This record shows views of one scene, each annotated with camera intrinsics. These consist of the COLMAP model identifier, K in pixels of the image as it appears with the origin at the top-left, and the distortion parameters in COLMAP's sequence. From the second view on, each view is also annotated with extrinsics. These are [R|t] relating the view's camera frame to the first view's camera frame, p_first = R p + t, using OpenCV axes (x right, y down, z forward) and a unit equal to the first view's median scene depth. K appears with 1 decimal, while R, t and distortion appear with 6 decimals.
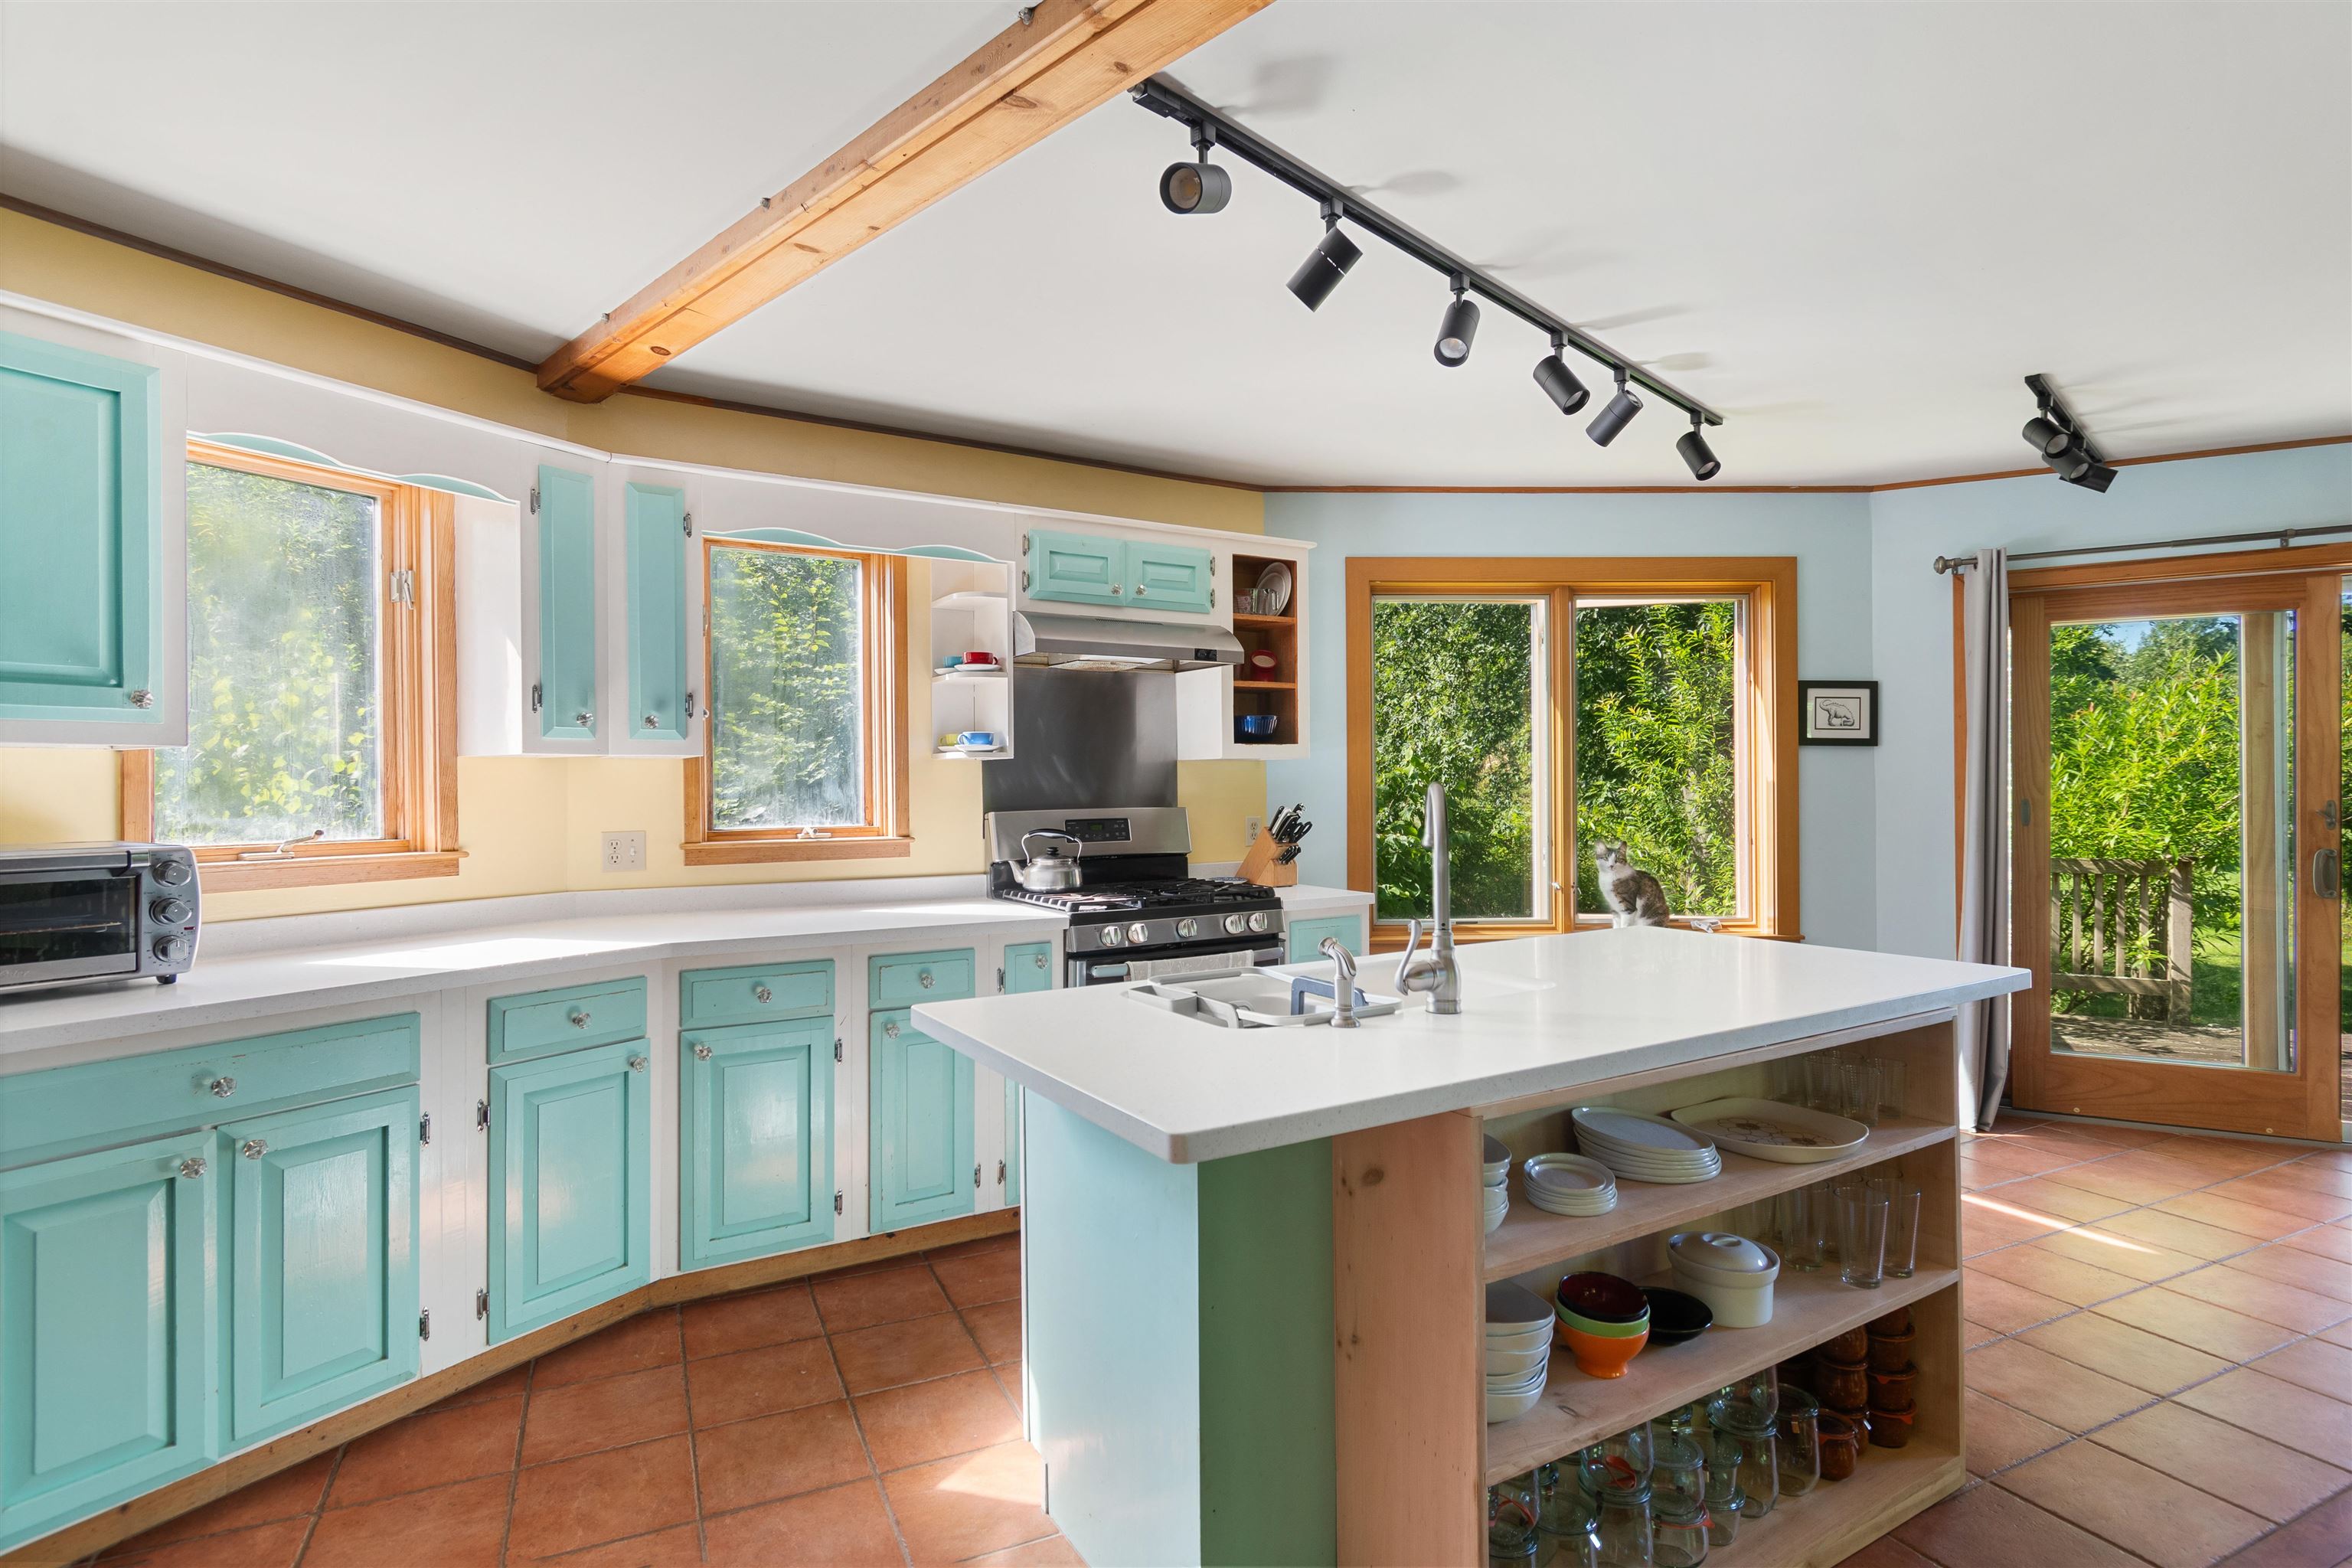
lens RADIAL K [[1168.0, 0, 1183.1], [0, 1168.0, 778.0], [0, 0, 1]] dist [0.001676, -0.000847]
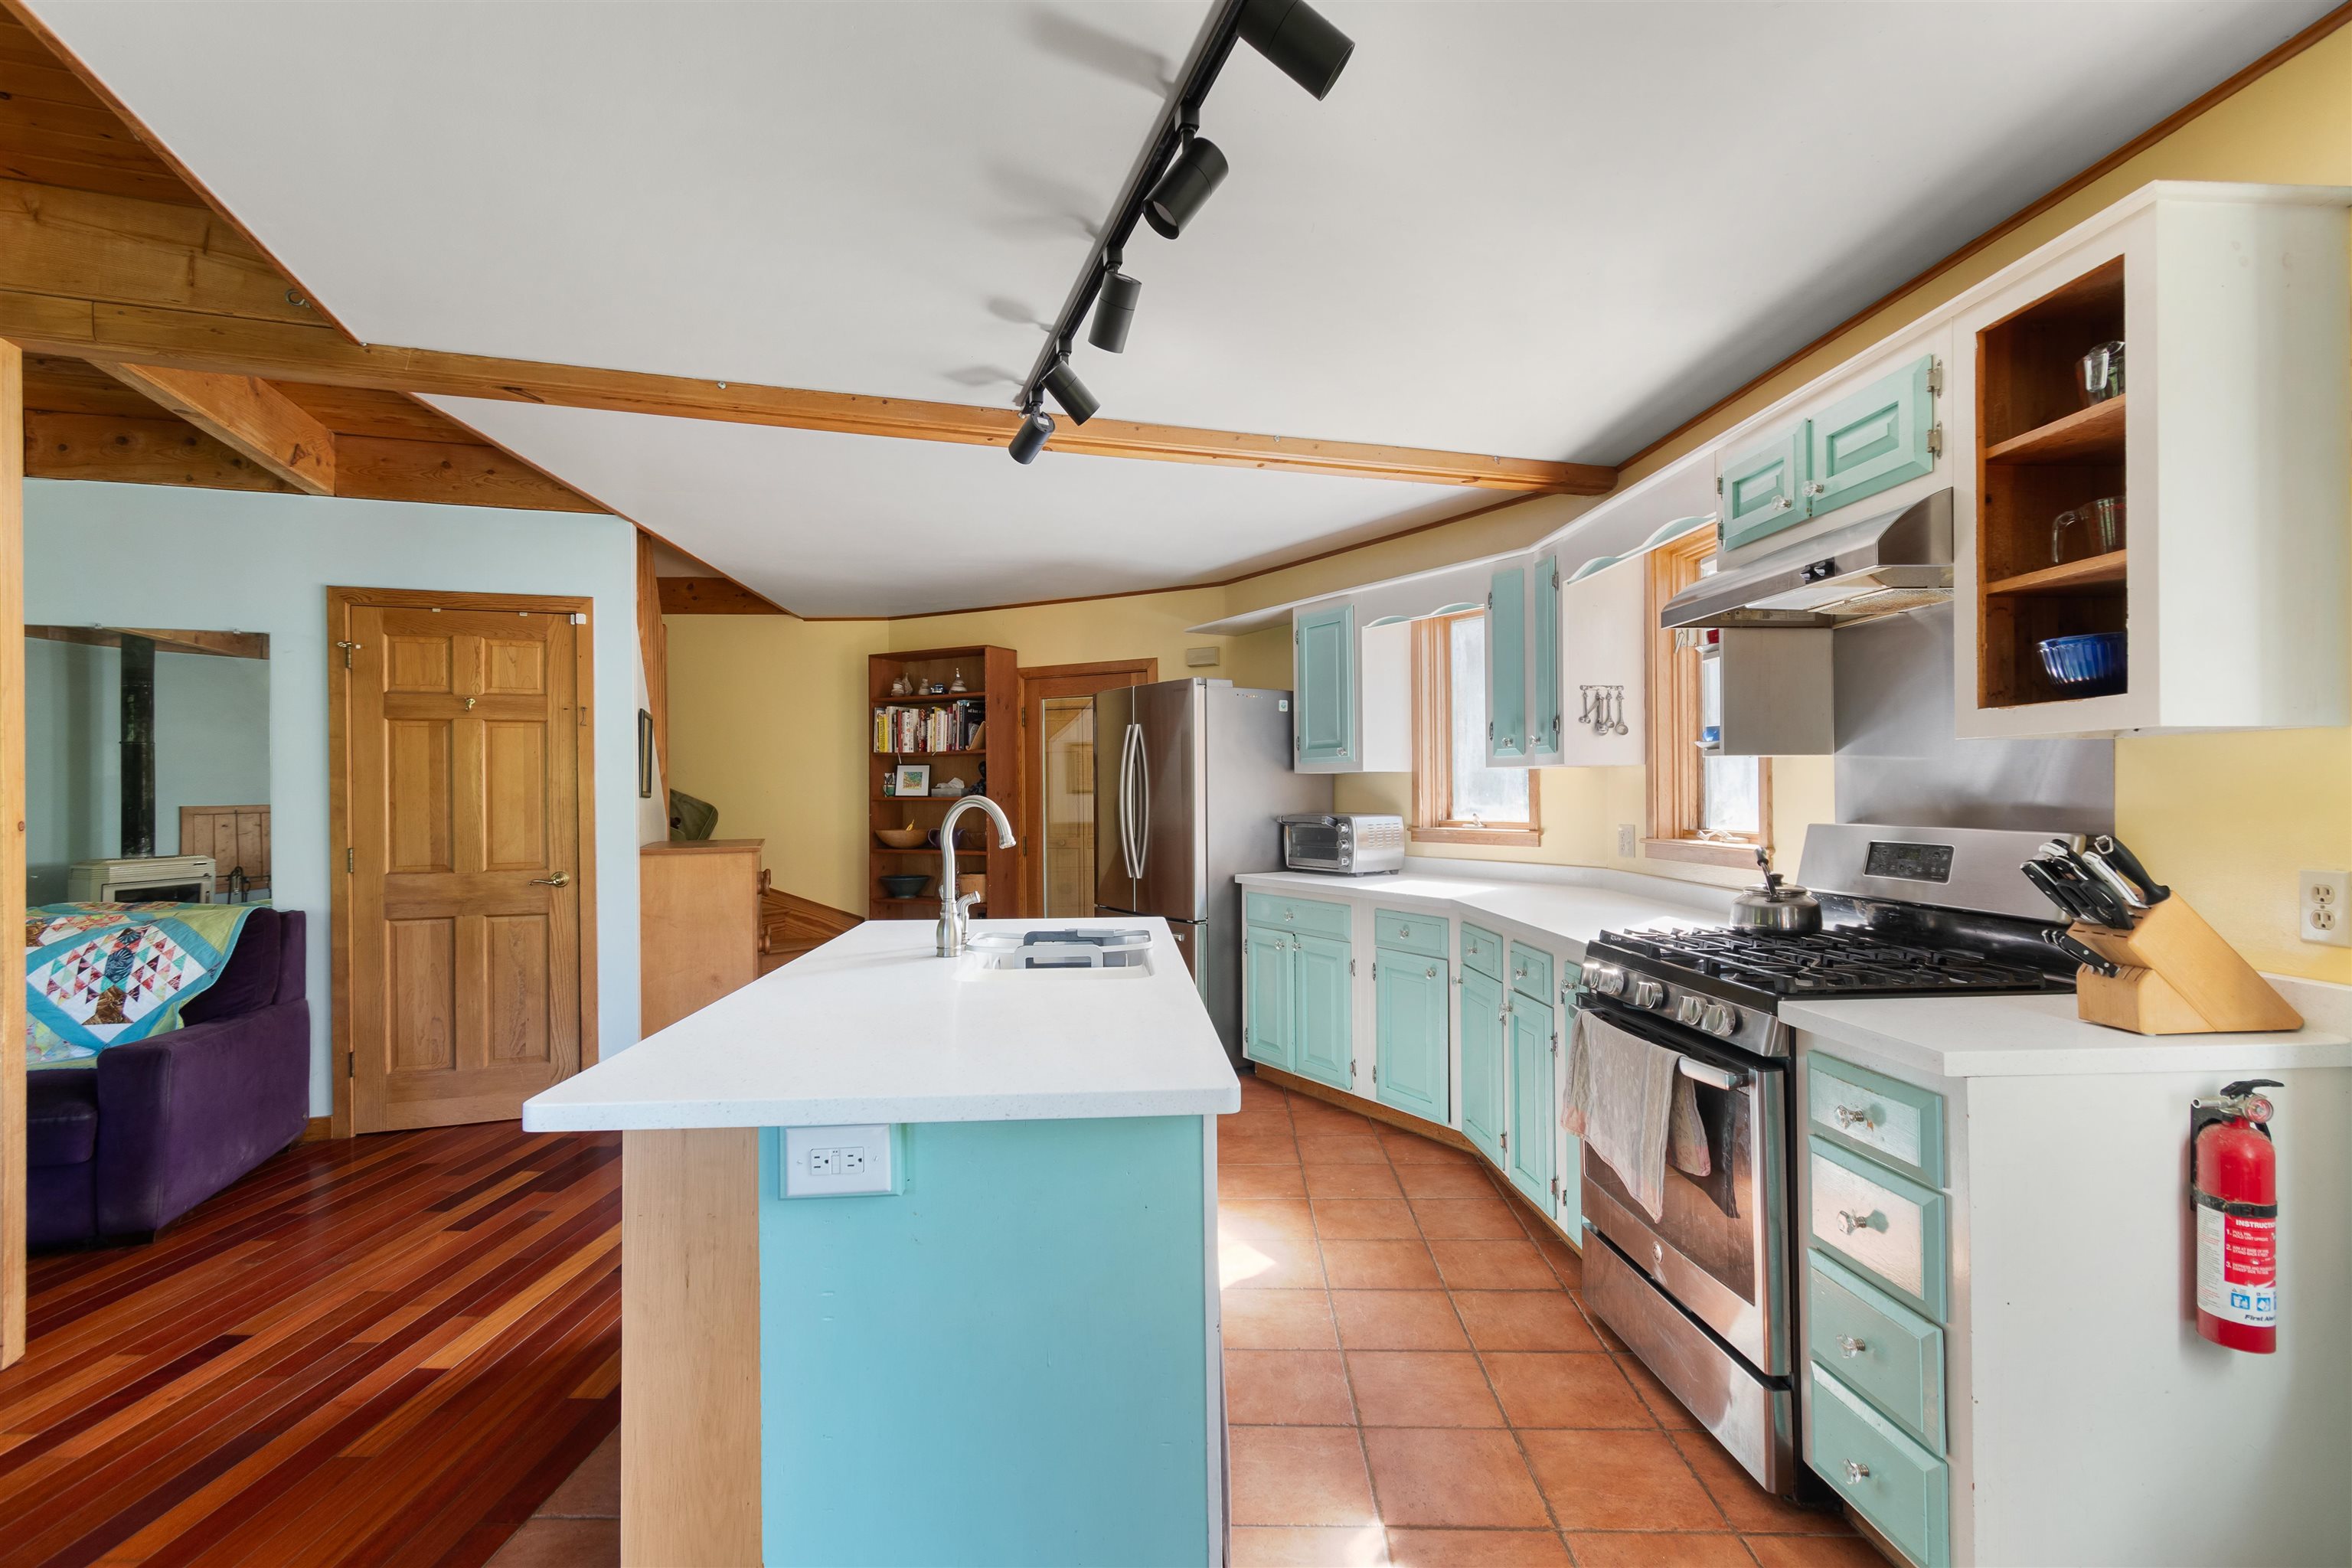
lens RADIAL K [[1084.0, 0, 1183.5], [0, 1084.0, 789.7], [0, 0, 1]] dist [0.002005, 0.000623]
pose [[-0.457628, 0.009741, -0.889090, 0.672414], [0.016275, 0.999864, 0.002578, -0.001848], [0.888995, -0.013290, -0.457725, 0.987617]]
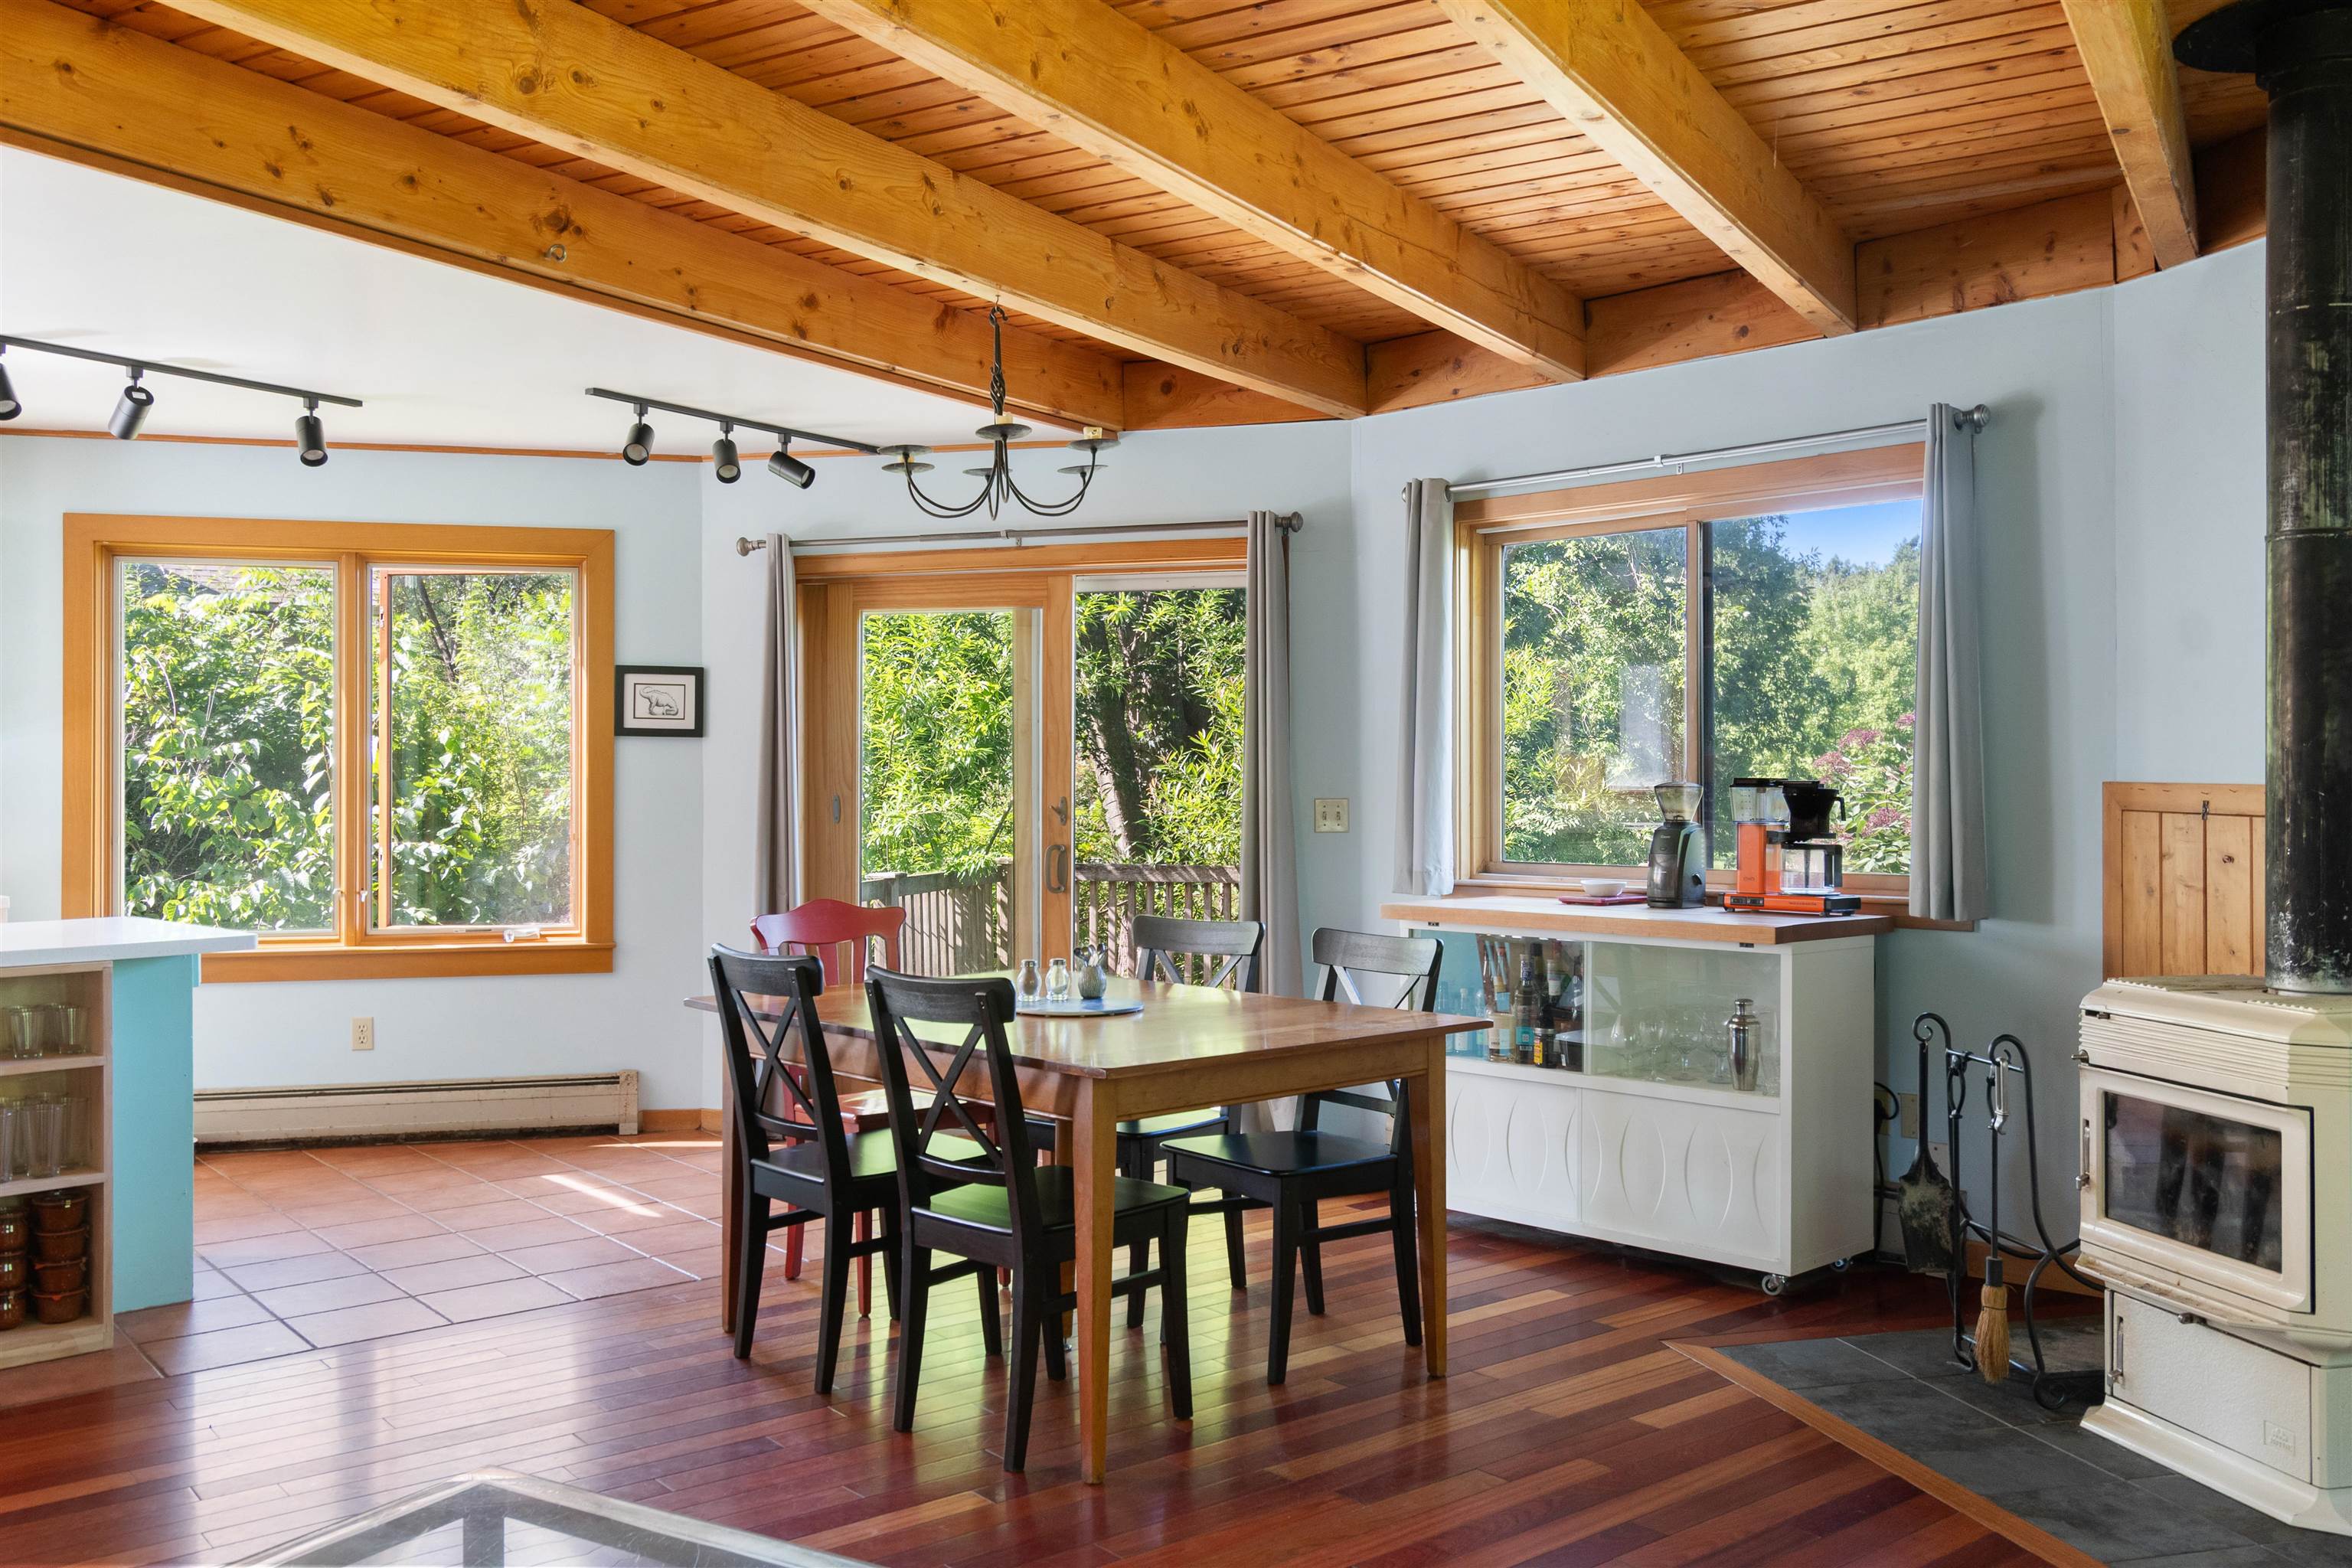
lens RADIAL K [[1949.9, 0, 1170.7], [0, 1949.9, 764.1], [0, 0, 1]] dist [0.001338, 0.005059]
pose [[0.972674, 0.006414, 0.232089, 0.725056], [-0.006148, 0.999979, -0.001870, -0.006761], [-0.232096, 0.000392, 0.972693, -0.714919]]
